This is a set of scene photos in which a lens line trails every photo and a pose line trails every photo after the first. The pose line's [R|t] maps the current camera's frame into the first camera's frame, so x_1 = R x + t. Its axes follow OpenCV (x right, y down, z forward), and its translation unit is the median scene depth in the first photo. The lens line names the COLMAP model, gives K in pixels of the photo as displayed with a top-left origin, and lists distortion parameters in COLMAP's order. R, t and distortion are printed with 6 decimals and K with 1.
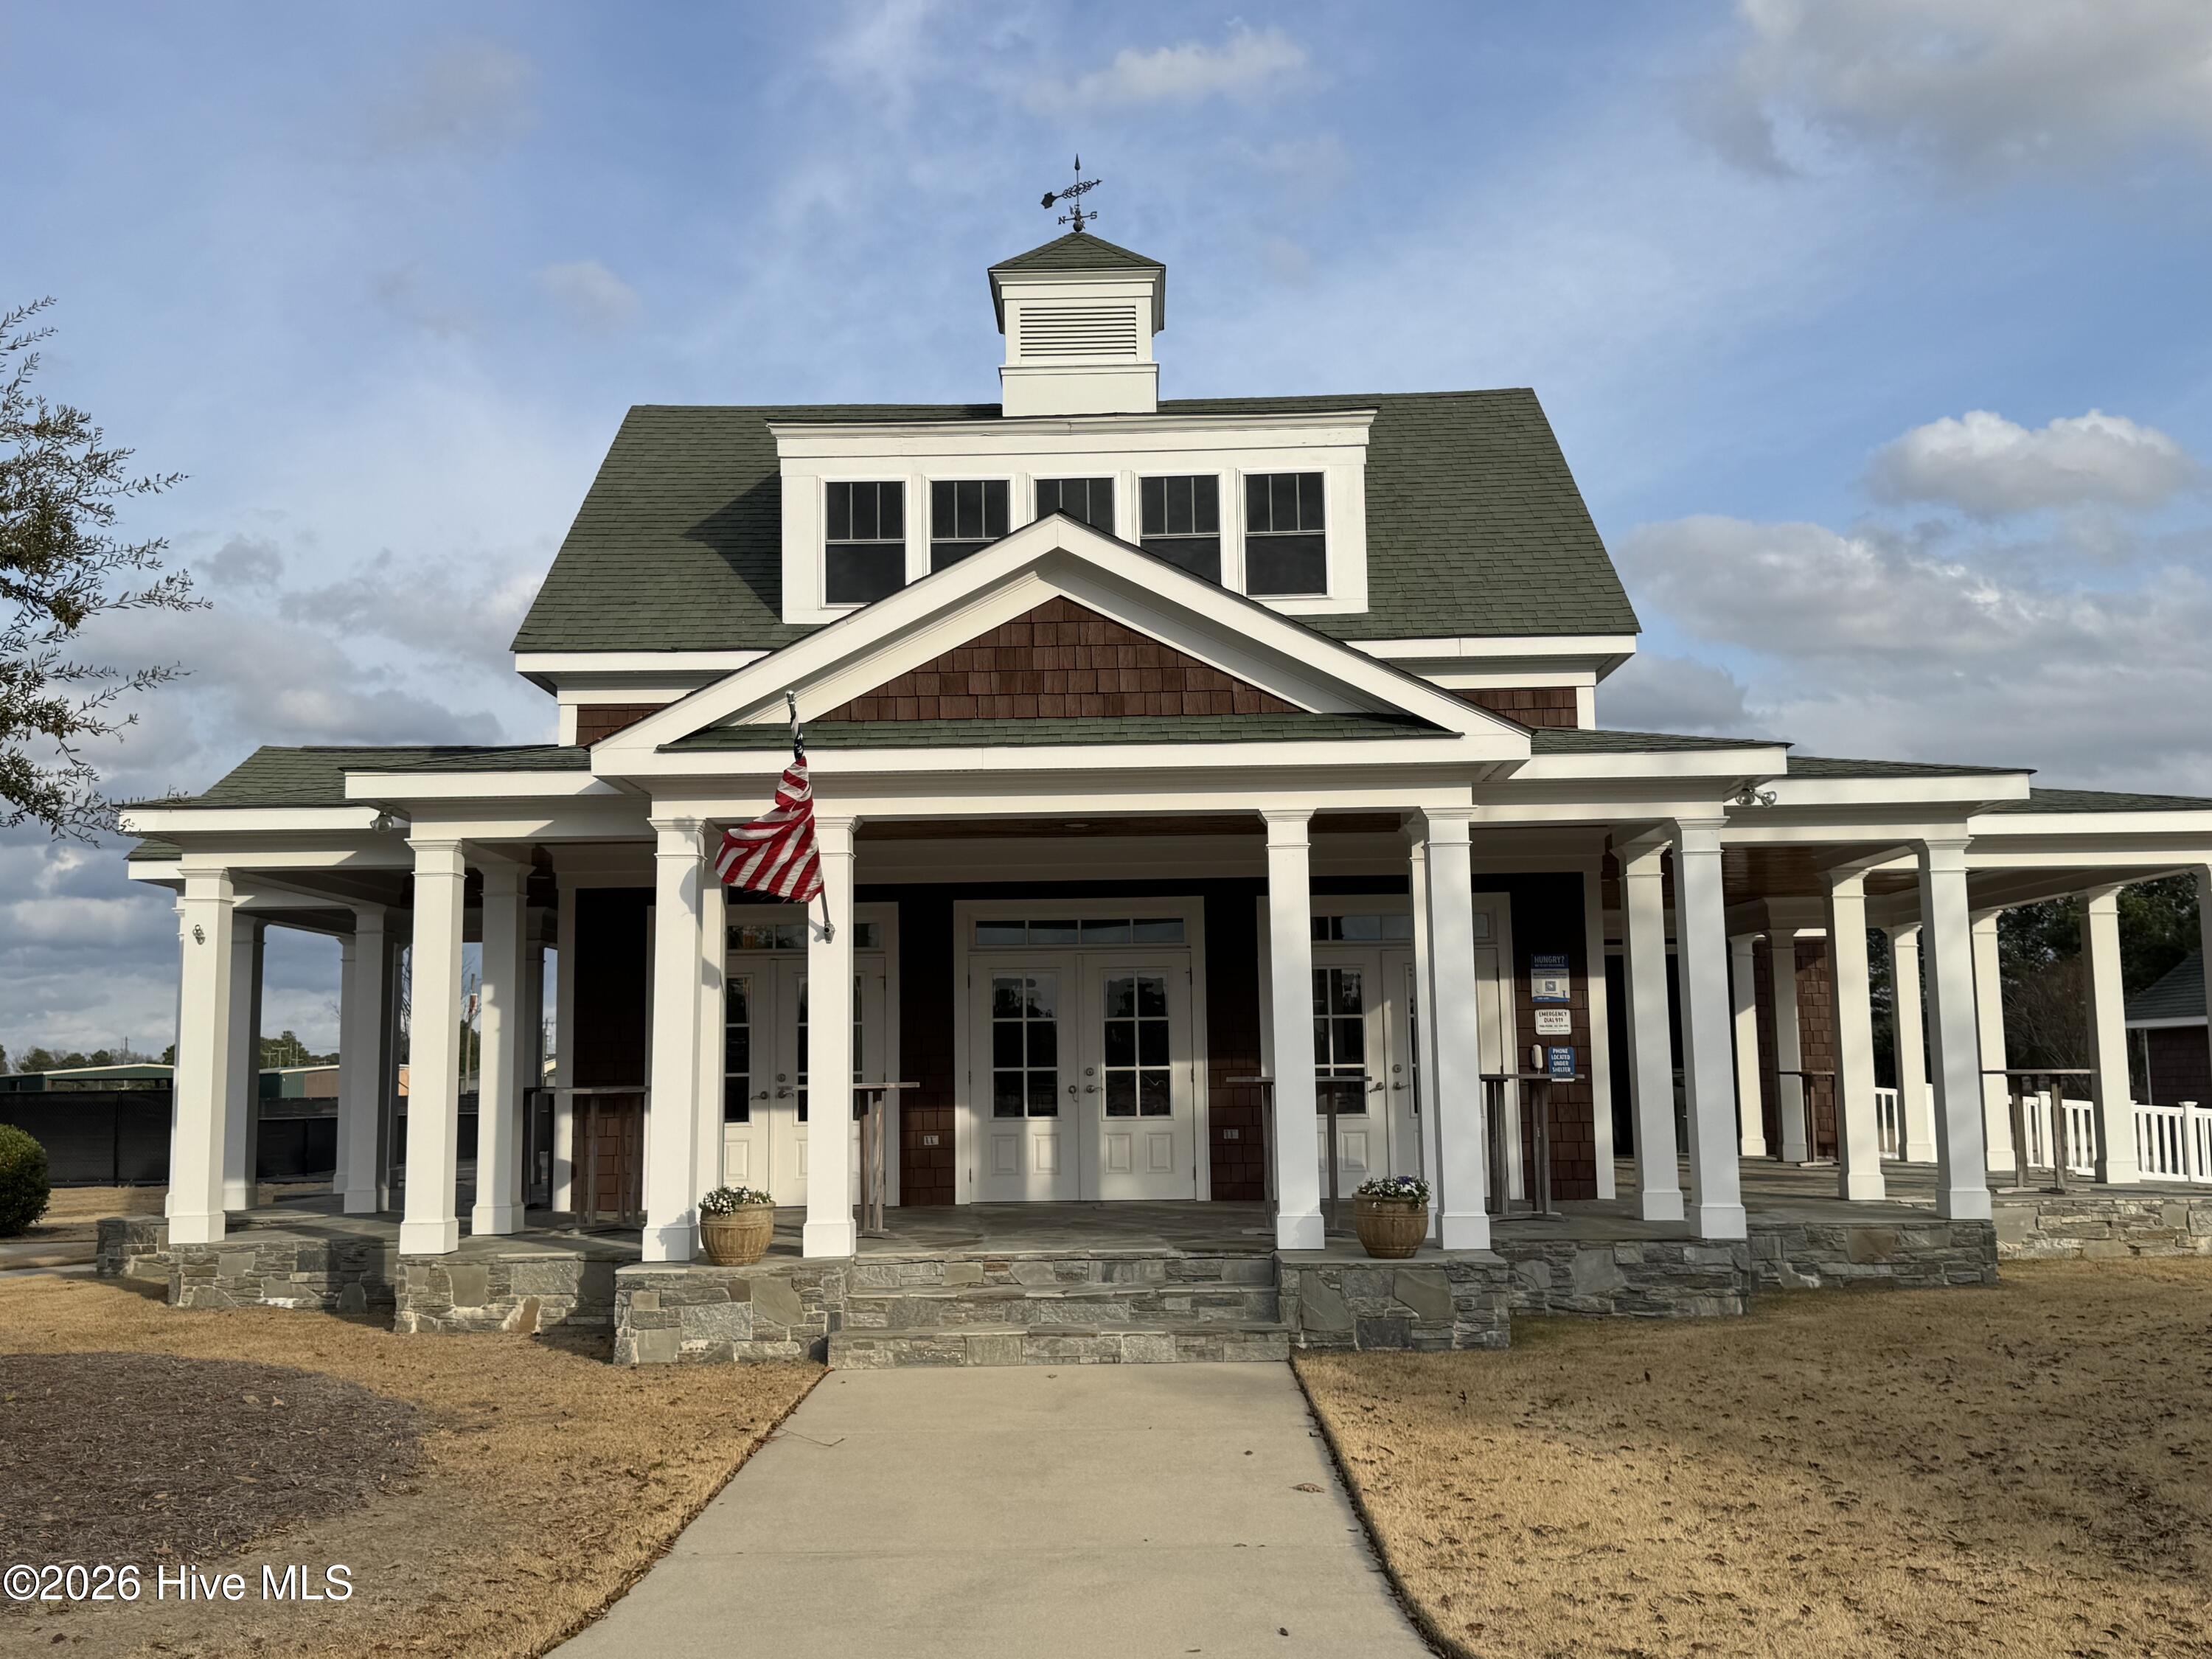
lens RADIAL K [[2108.8, 0, 1106.0], [0, 2108.8, 829.5], [0, 0, 1]] dist [0.154249, -0.405008]
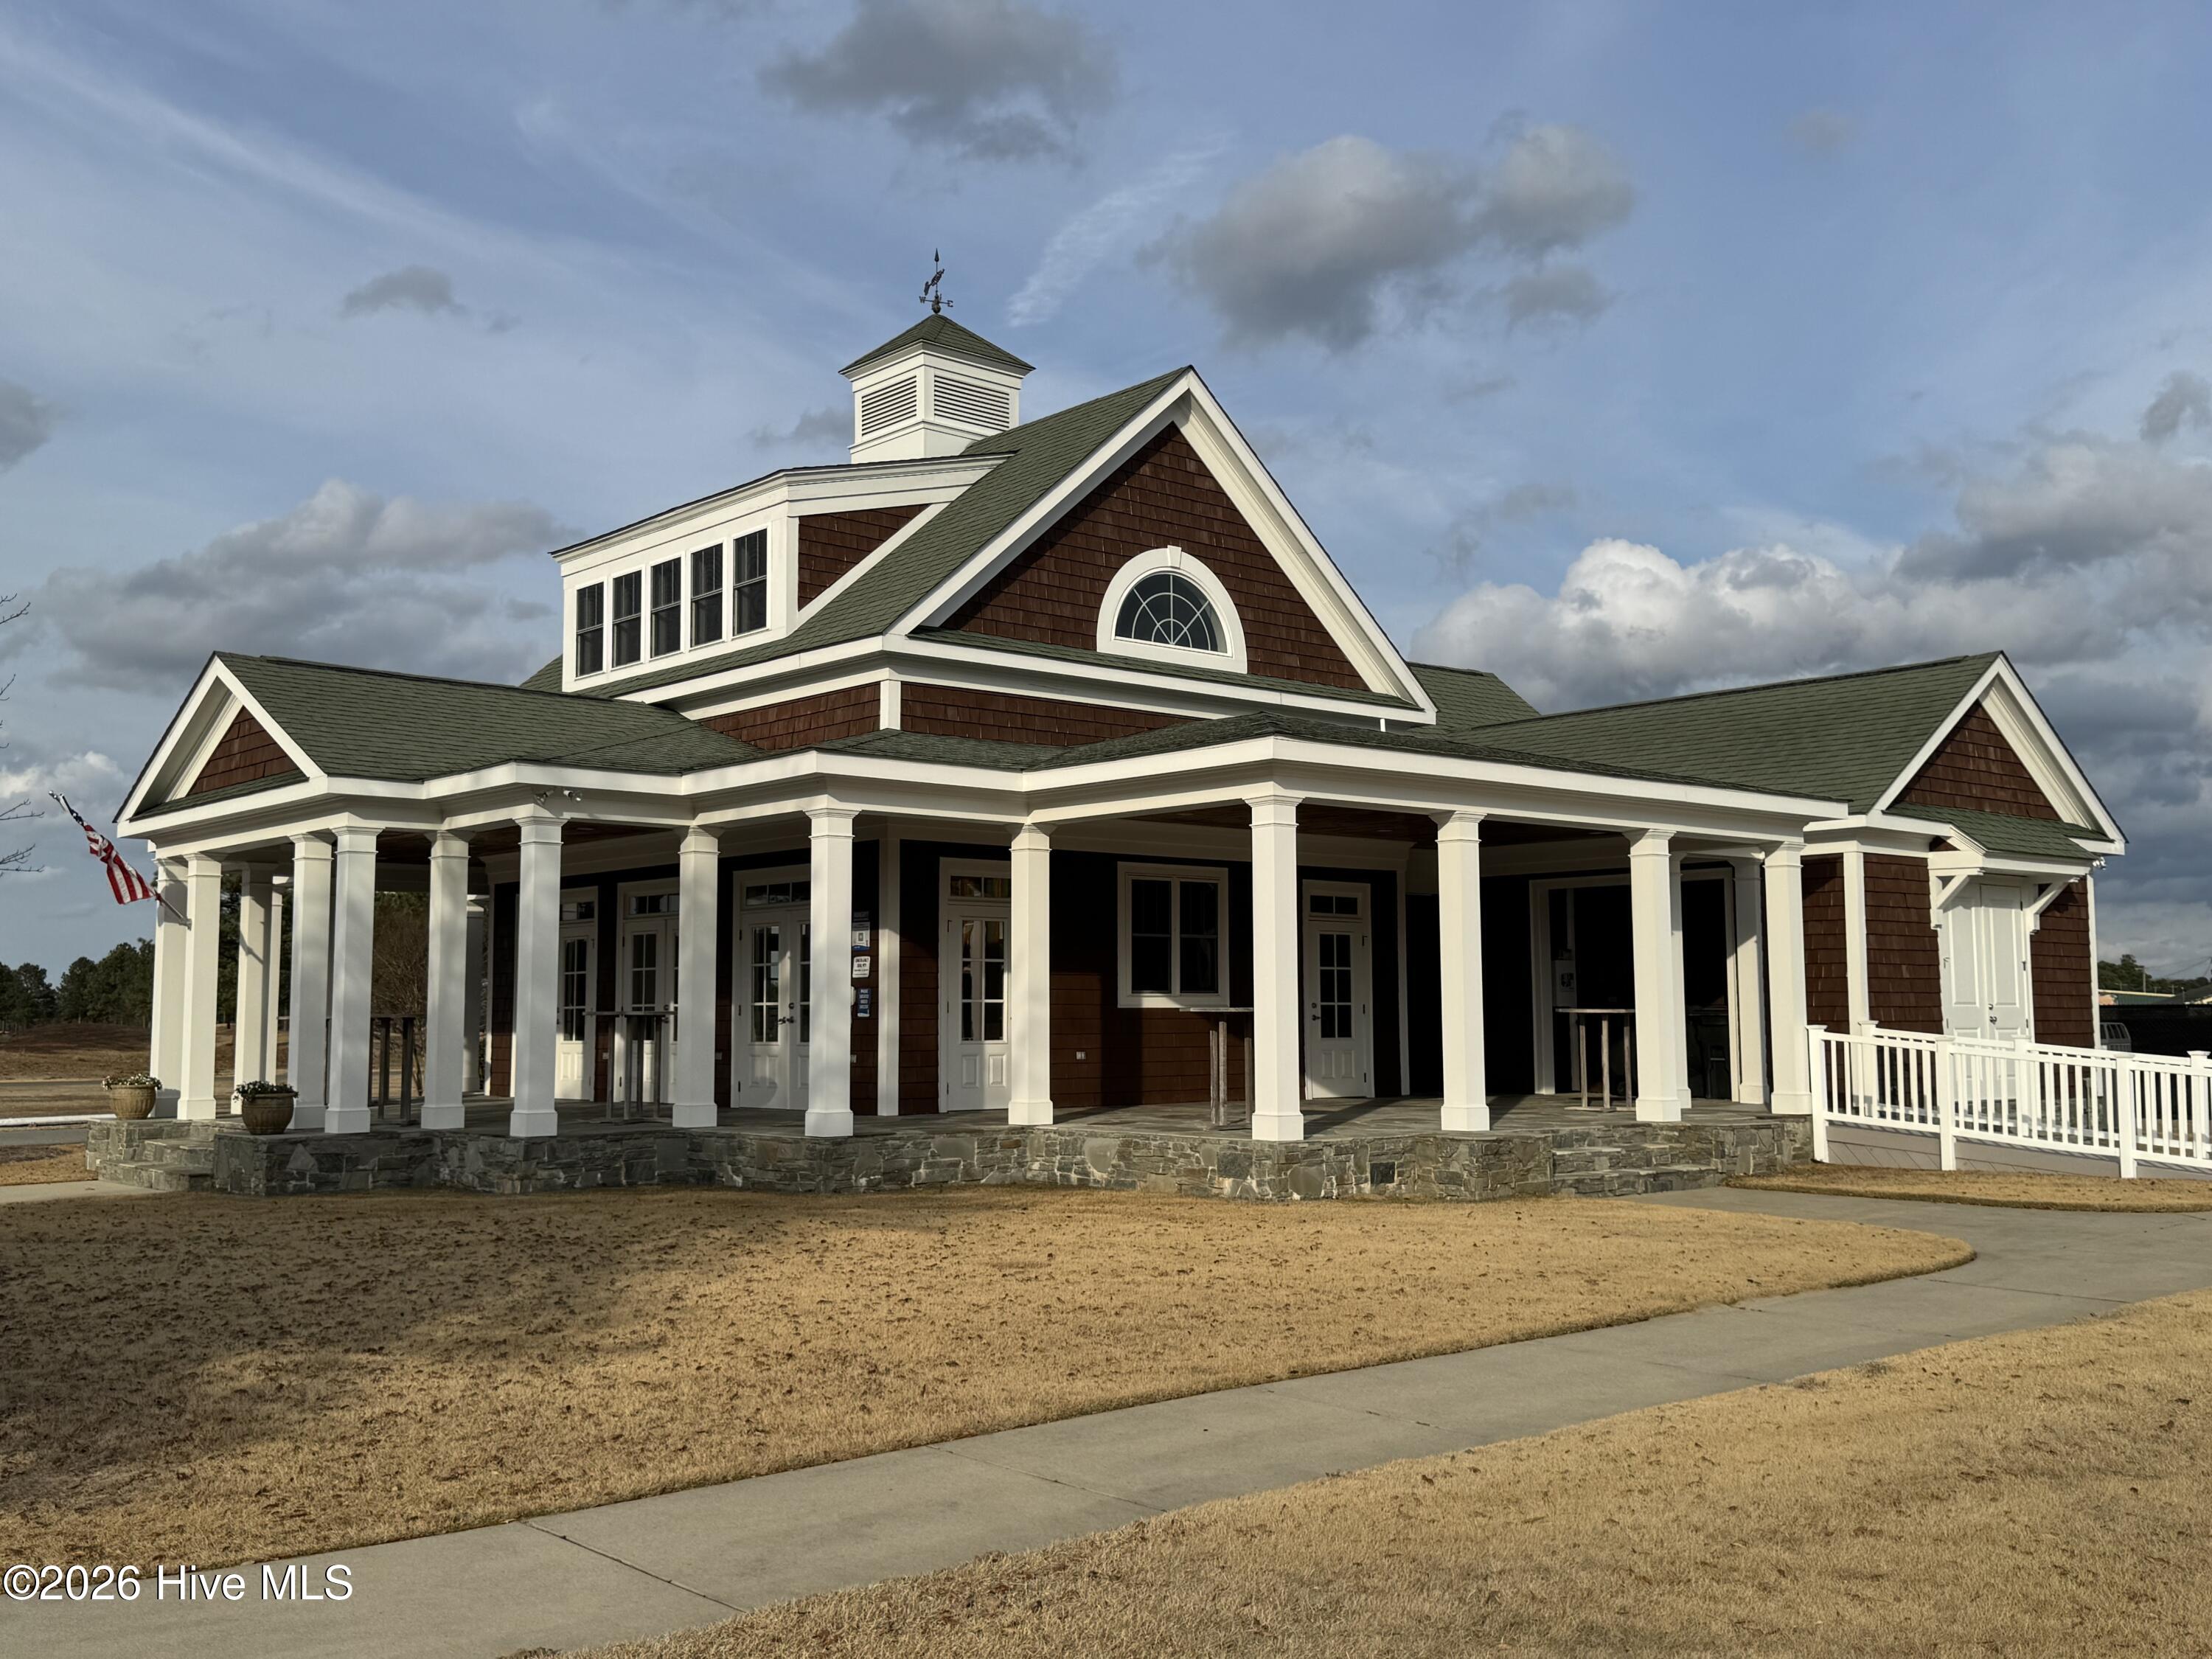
lens RADIAL K [[2108.8, 0, 1106.0], [0, 2108.8, 829.5], [0, 0, 1]] dist [0.154249, -0.405008]
pose [[0.673294, -0.056504, -0.737213, 1.166753], [0.085051, 0.996376, 0.001308, 0.023103], [0.734467, -0.063581, 0.675659, 0.295200]]
